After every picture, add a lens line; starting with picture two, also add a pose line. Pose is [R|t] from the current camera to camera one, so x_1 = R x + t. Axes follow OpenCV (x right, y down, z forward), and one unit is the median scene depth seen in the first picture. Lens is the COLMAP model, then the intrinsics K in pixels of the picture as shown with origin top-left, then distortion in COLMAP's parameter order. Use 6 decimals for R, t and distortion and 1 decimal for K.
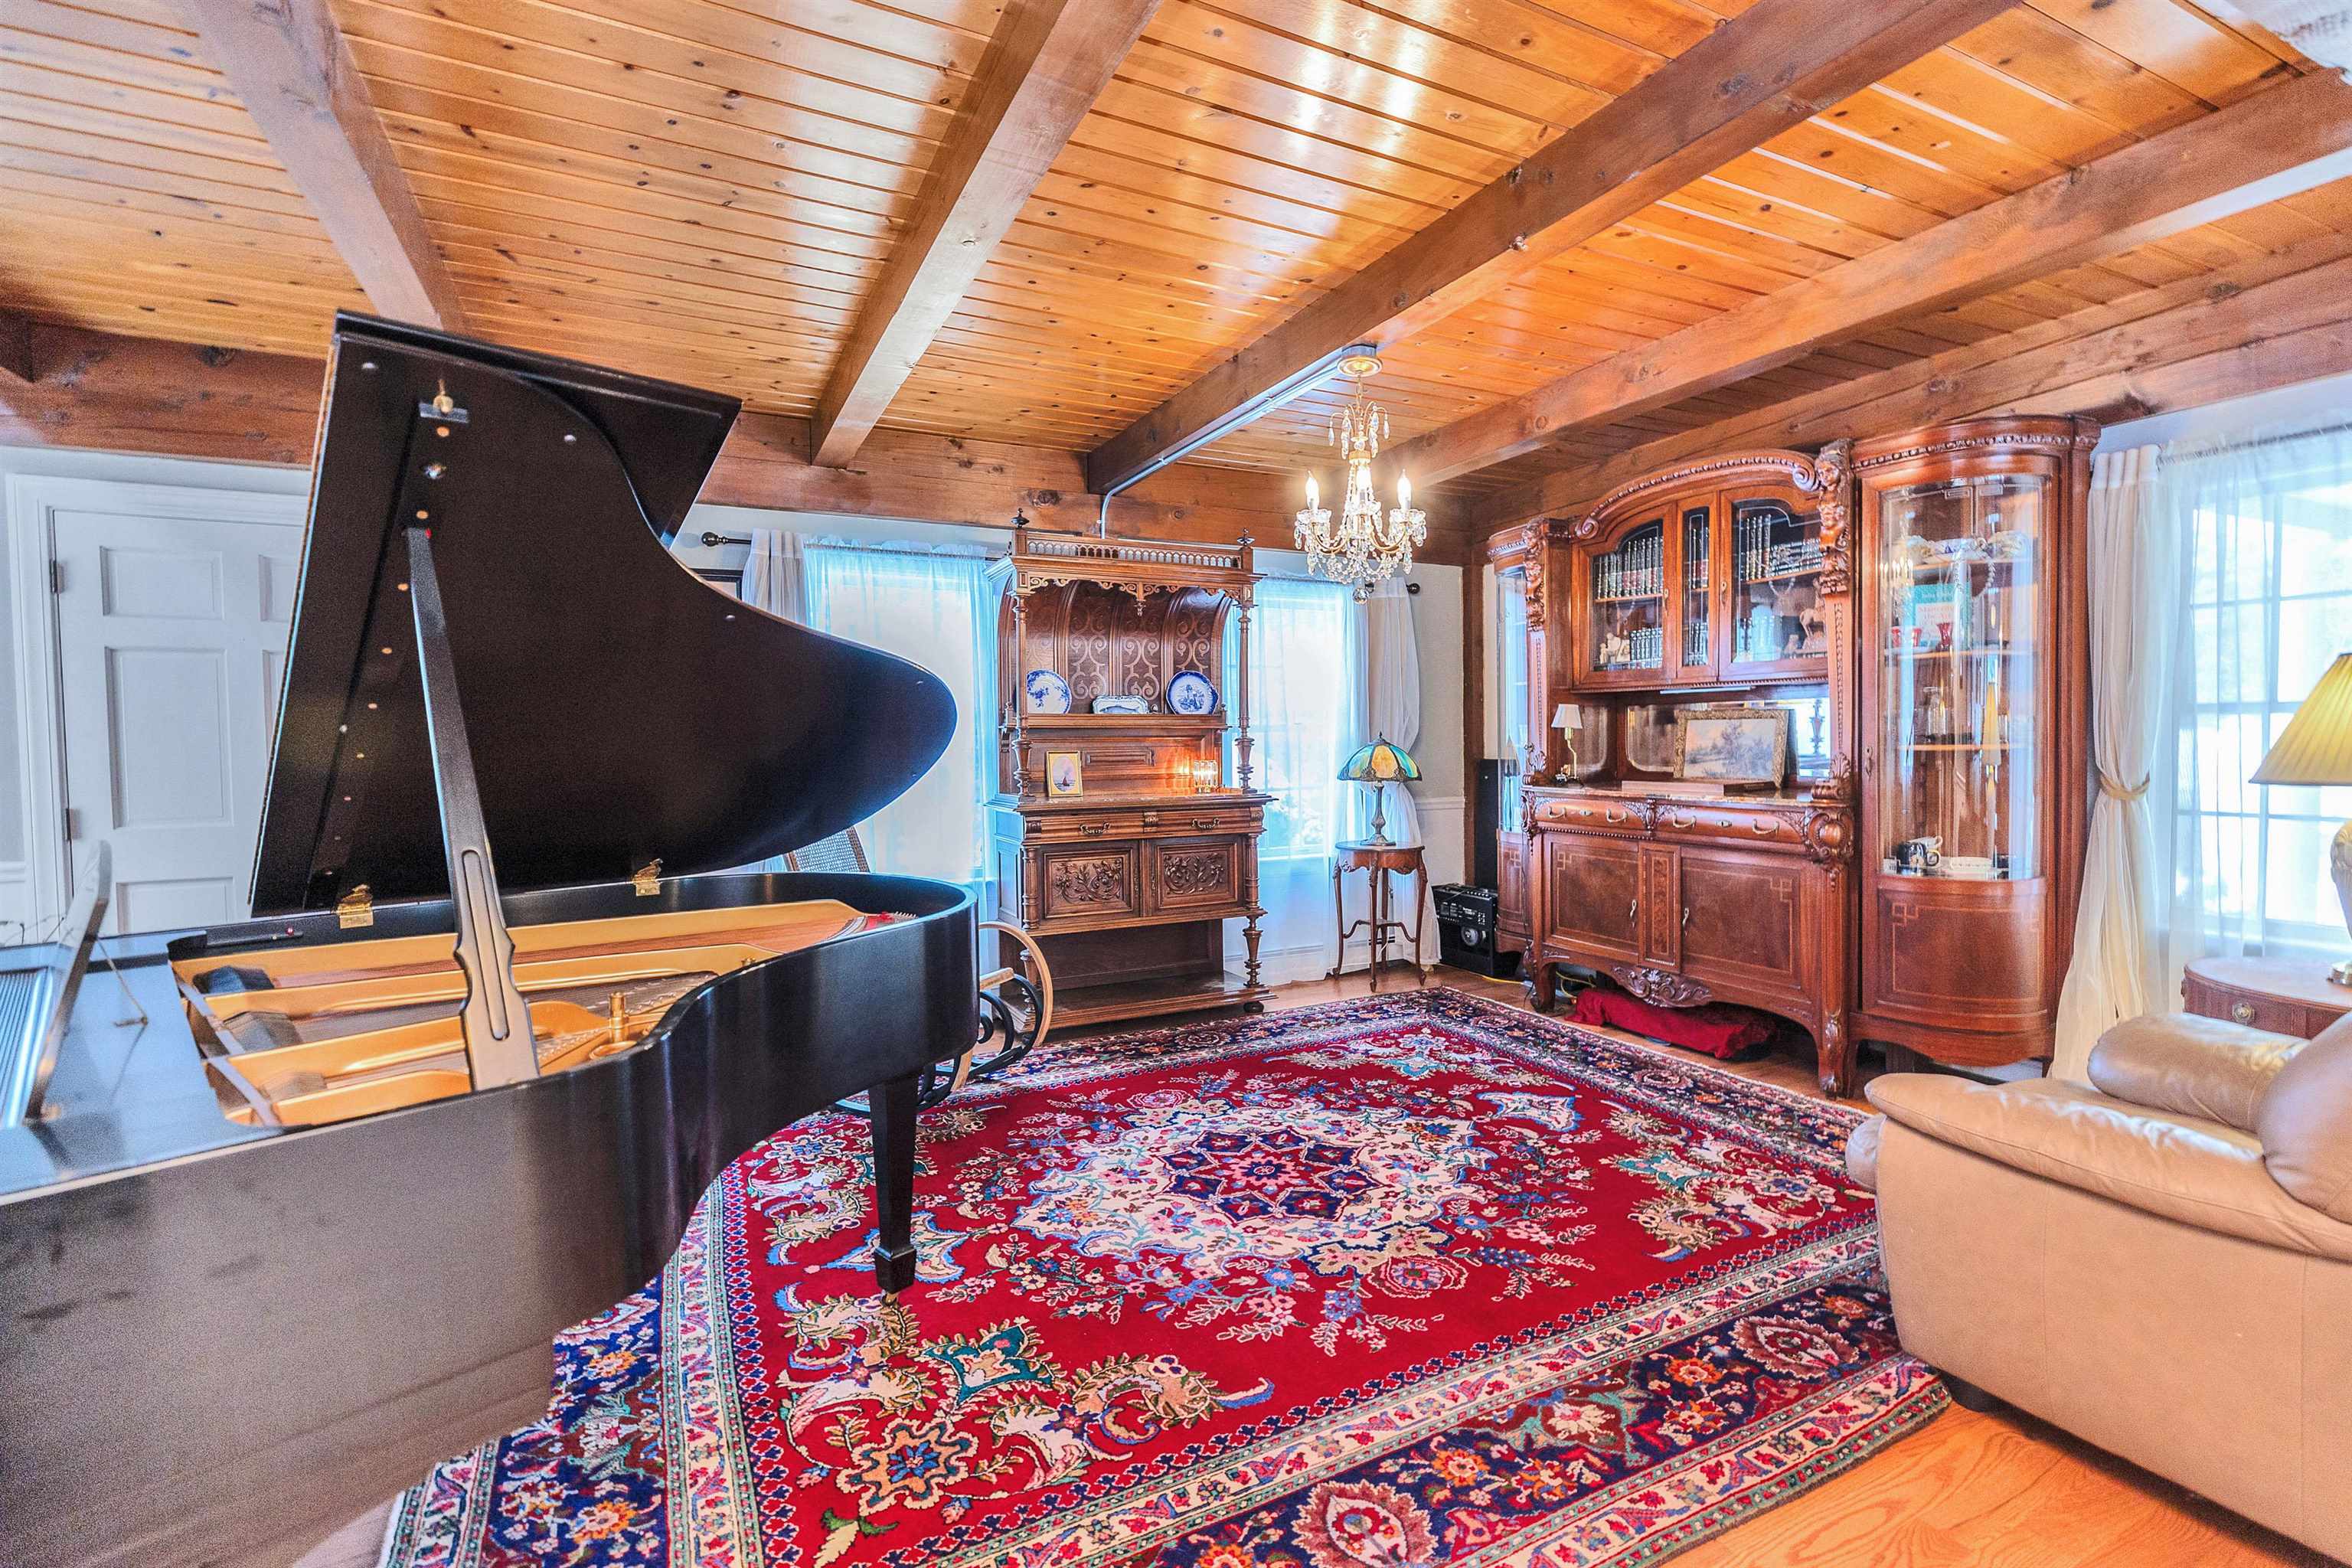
lens RADIAL K [[1066.8, 0, 1176.0], [0, 1066.8, 784.0], [0, 0, 1]] dist [0.004602, -0.000431]
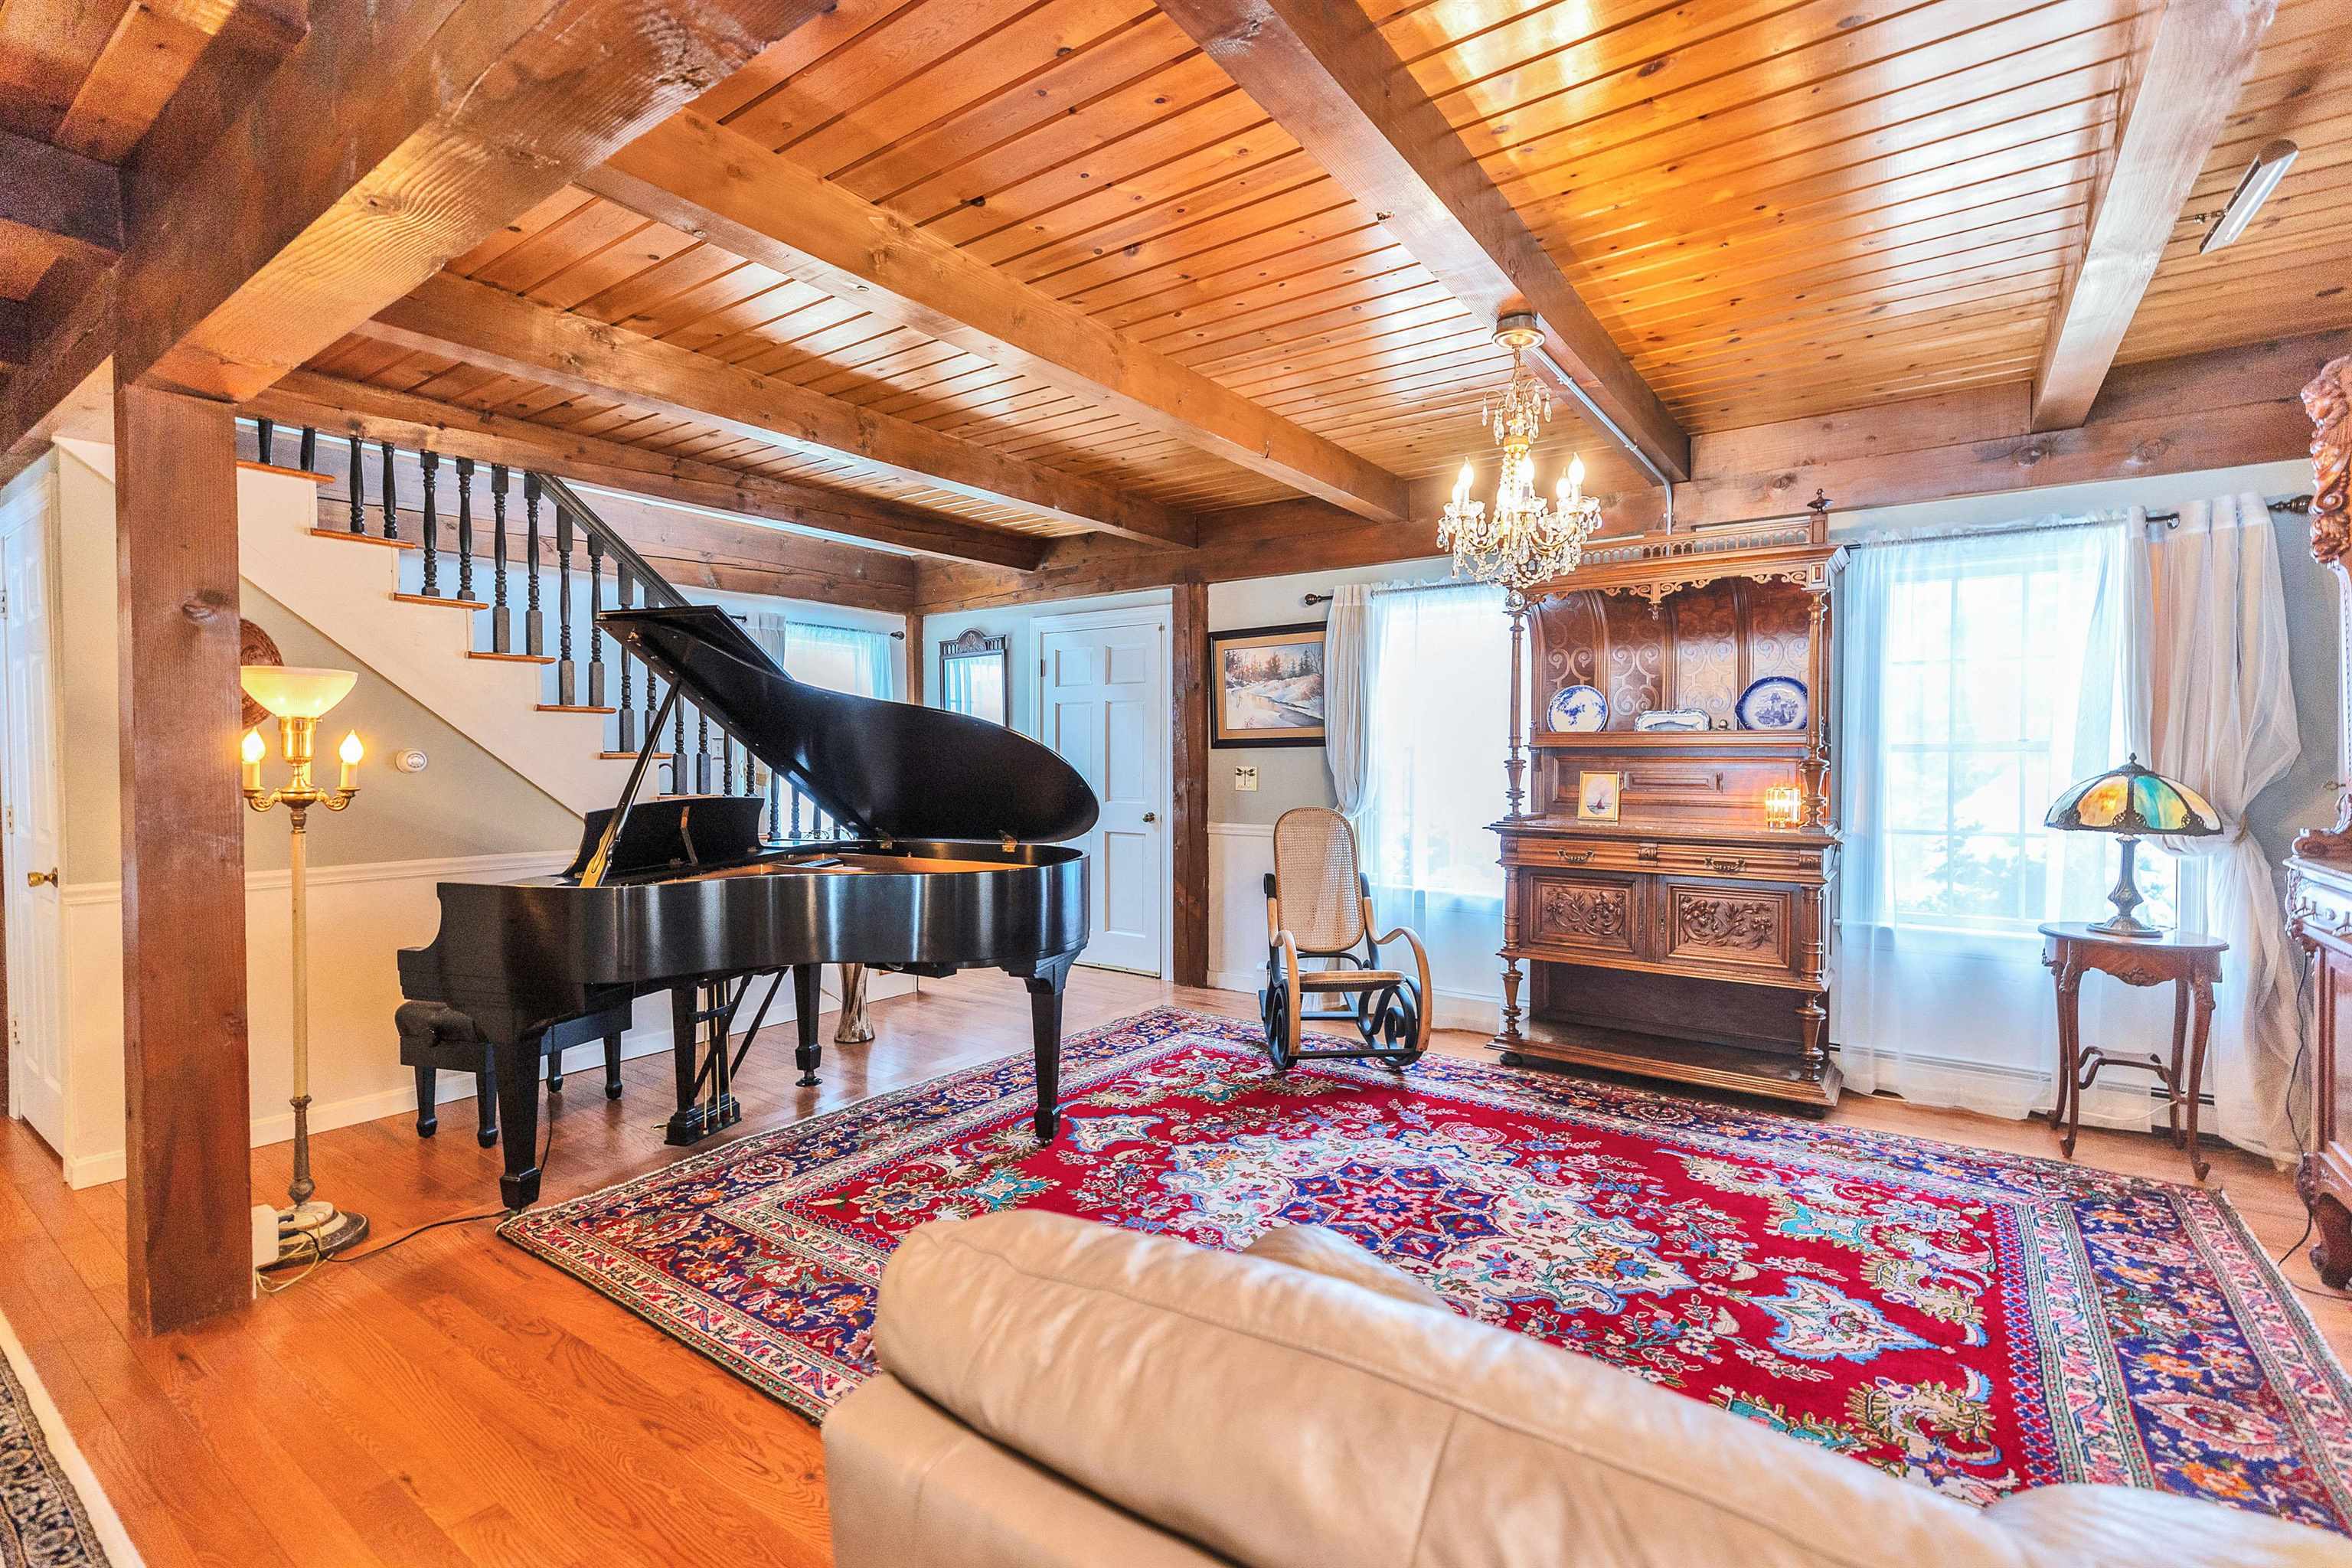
lens RADIAL K [[1066.8, 0, 1176.0], [0, 1066.8, 784.0], [0, 0, 1]] dist [0.004602, -0.000431]
pose [[0.456783, 0.035878, -0.888854, 0.736238], [-0.041289, 0.998965, 0.019104, -0.029568], [0.888619, 0.027974, 0.457792, 0.319931]]
